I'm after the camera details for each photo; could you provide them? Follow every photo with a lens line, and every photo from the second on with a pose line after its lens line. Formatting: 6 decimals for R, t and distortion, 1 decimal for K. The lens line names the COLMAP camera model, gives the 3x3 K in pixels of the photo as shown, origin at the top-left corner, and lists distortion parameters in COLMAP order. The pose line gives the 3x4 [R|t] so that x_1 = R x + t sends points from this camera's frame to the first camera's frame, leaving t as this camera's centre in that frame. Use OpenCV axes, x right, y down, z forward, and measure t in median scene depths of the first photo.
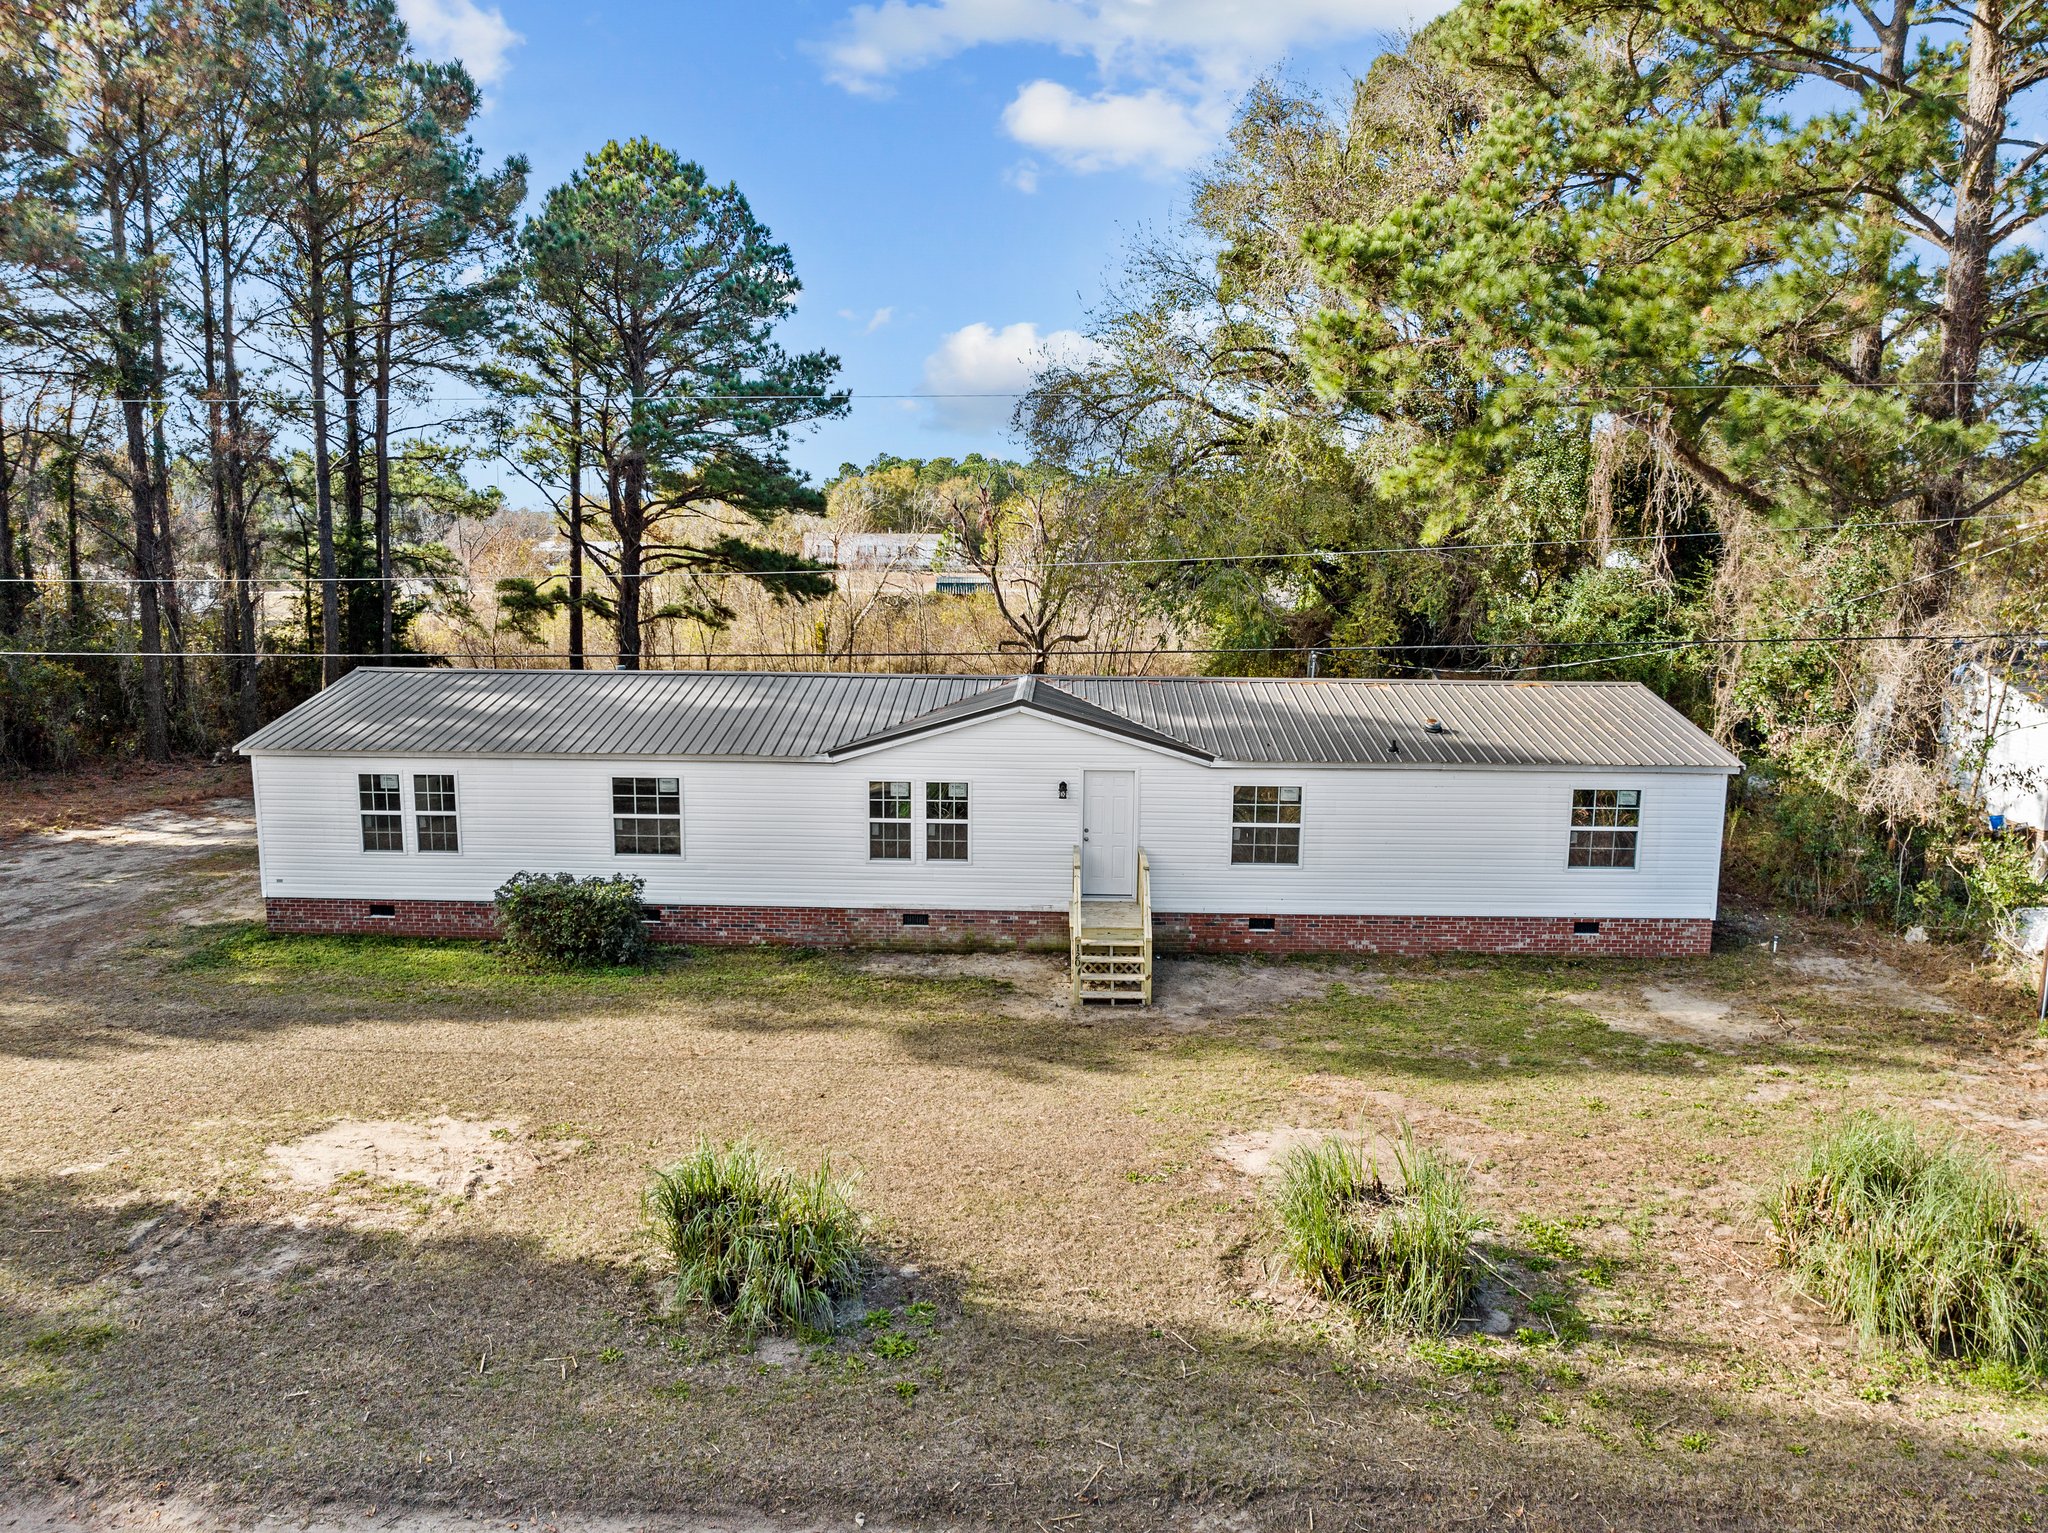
lens RADIAL K [[1488.7, 0, 1033.0], [0, 1488.7, 770.9], [0, 0, 1]] dist [-0.012535, -0.026907]
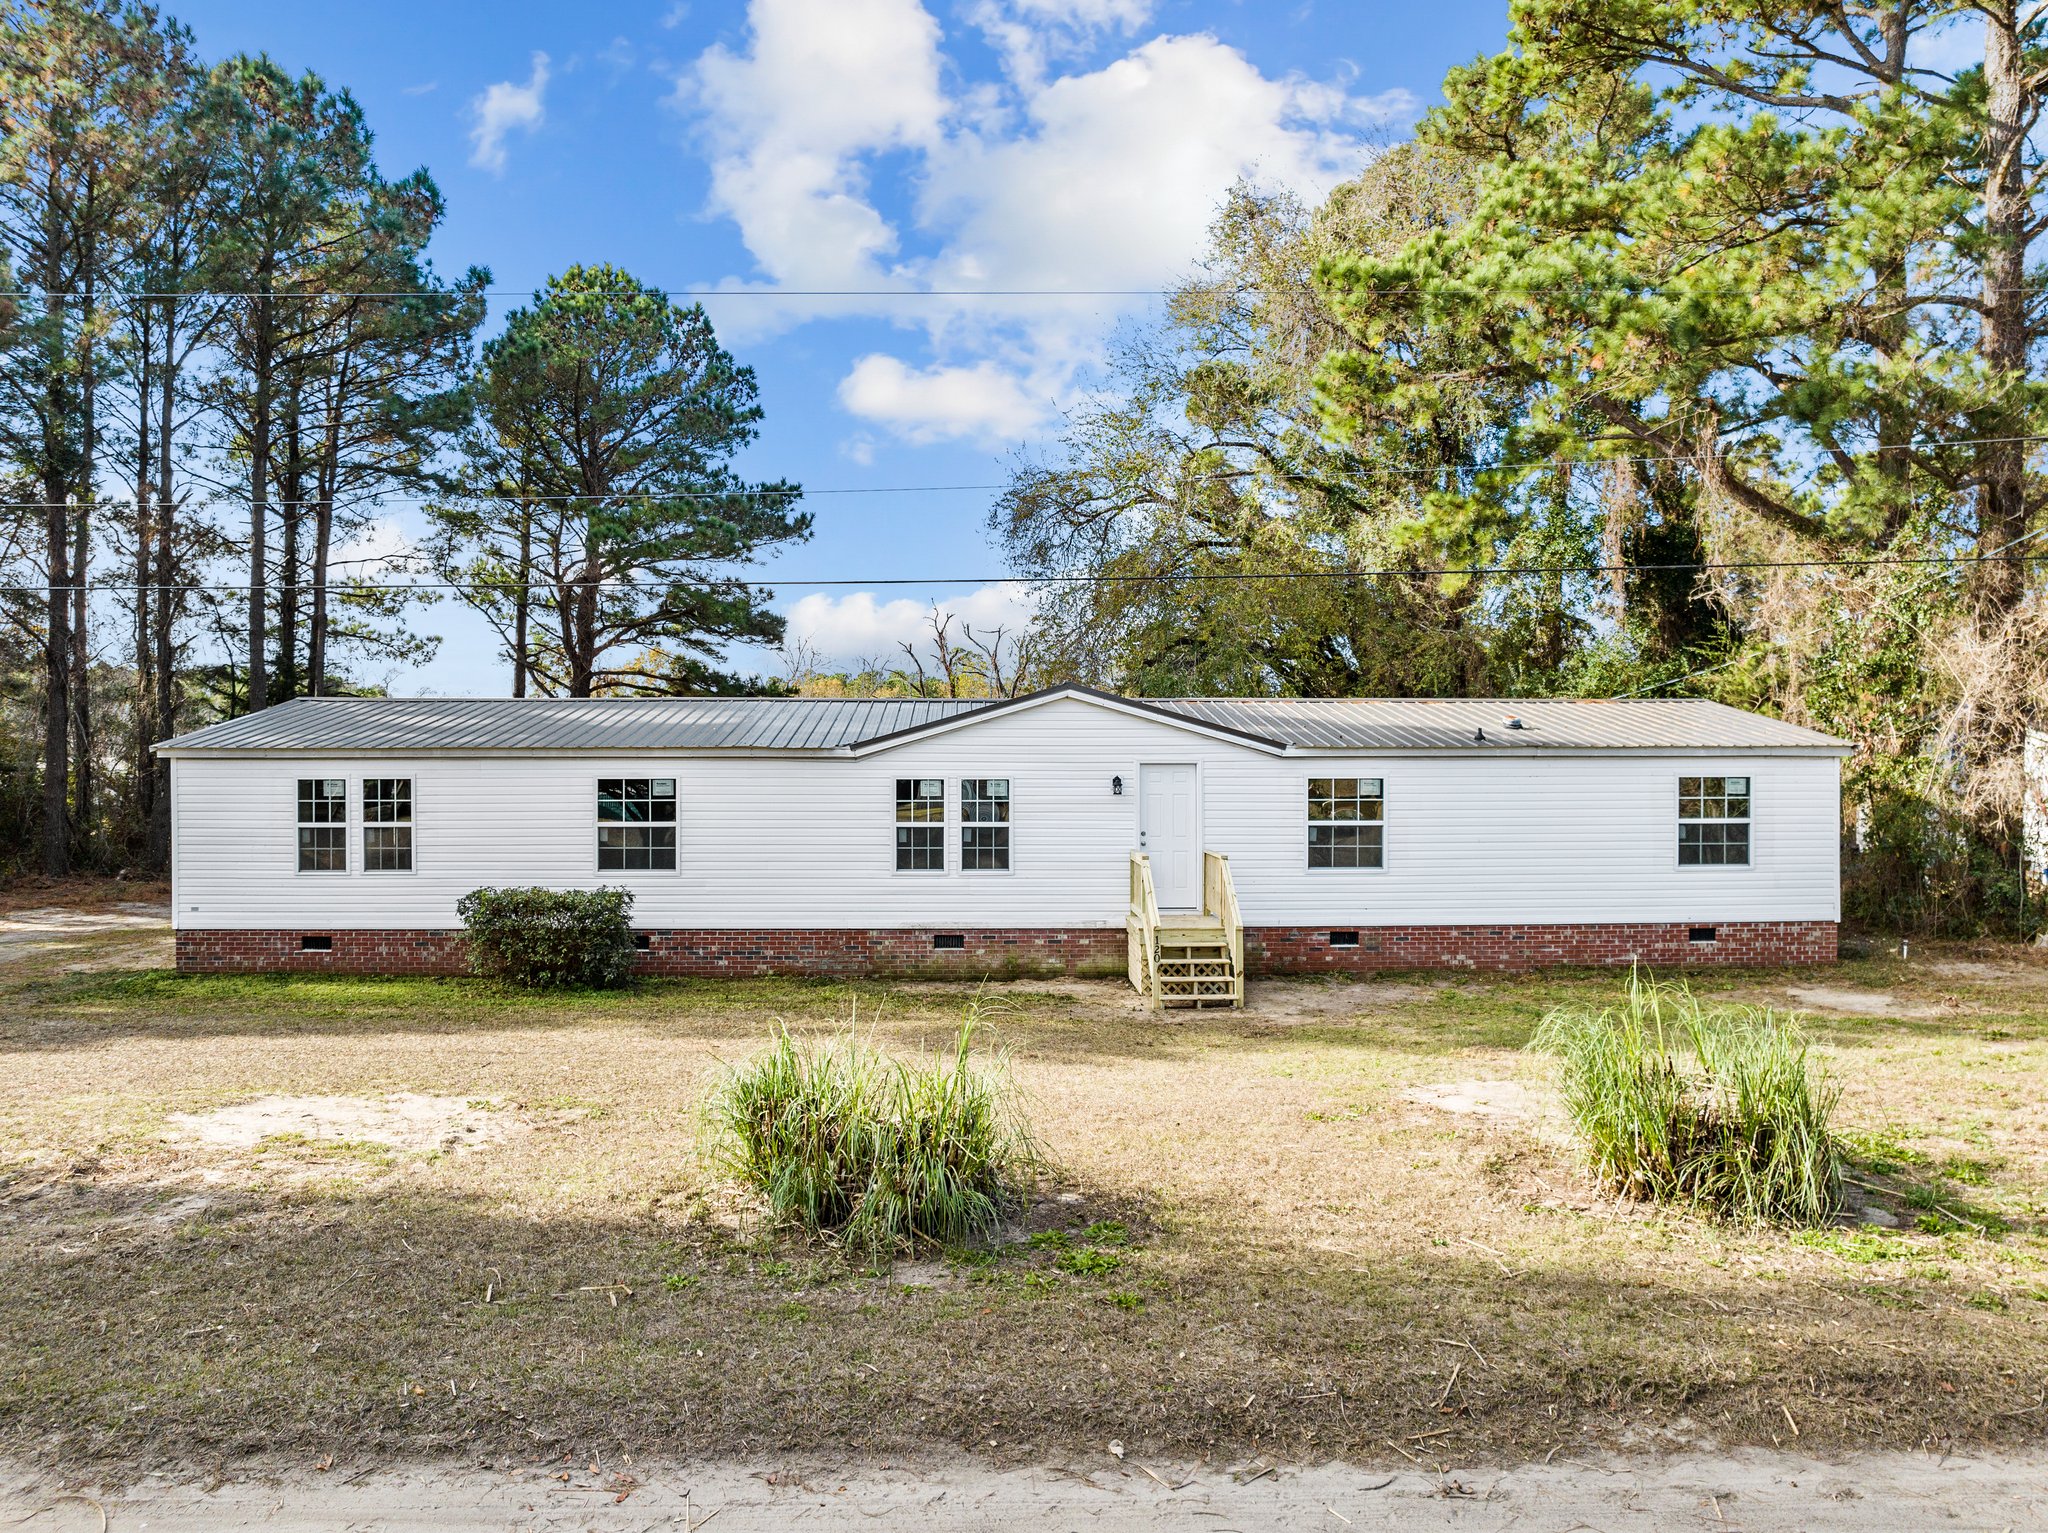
lens RADIAL K [[1458.2, 0, 1032.9], [0, 1458.2, 776.3], [0, 0, 1]] dist [-0.027267, -0.003929]
pose [[0.998116, -0.012497, 0.060067, -0.080427], [0.021526, 0.988131, -0.152096, 0.135968], [-0.057454, 0.153103, 0.986539, 0.149371]]
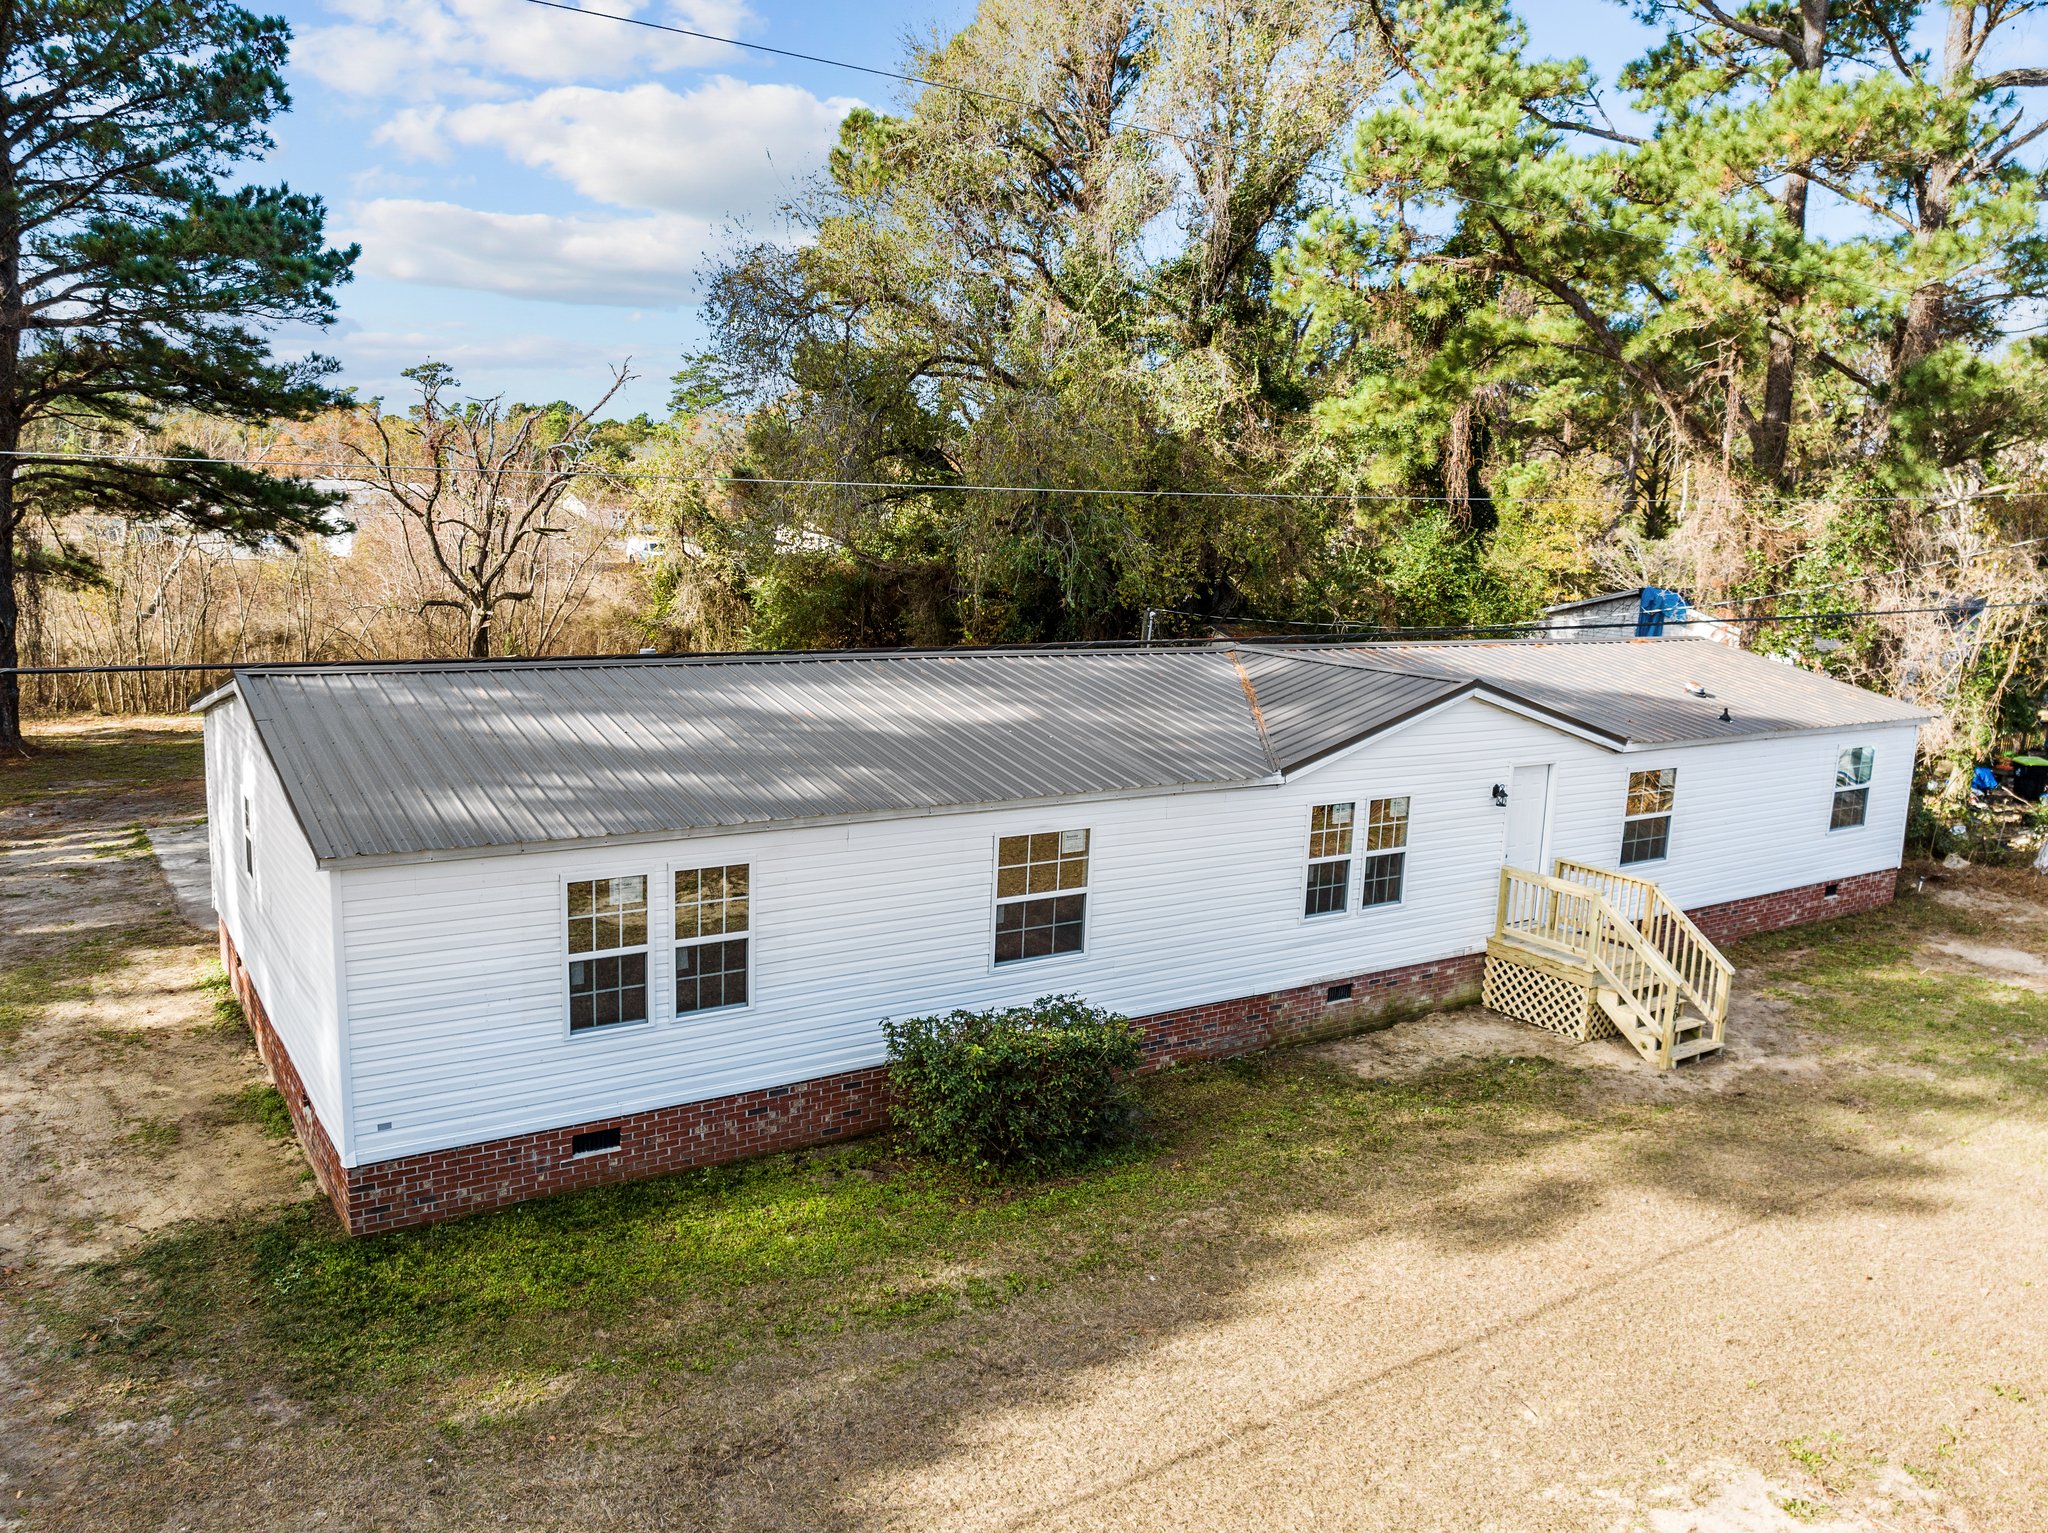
lens RADIAL K [[1504.0, 0, 1024.0], [0, 1504.0, 766.5], [0, 0, 1]] dist [-0.028657, -0.003146]
pose [[0.823470, -0.074034, 0.562509, -0.605134], [0.058455, 0.997244, 0.045678, -0.050446], [-0.564341, -0.004733, 0.825528, 0.495304]]
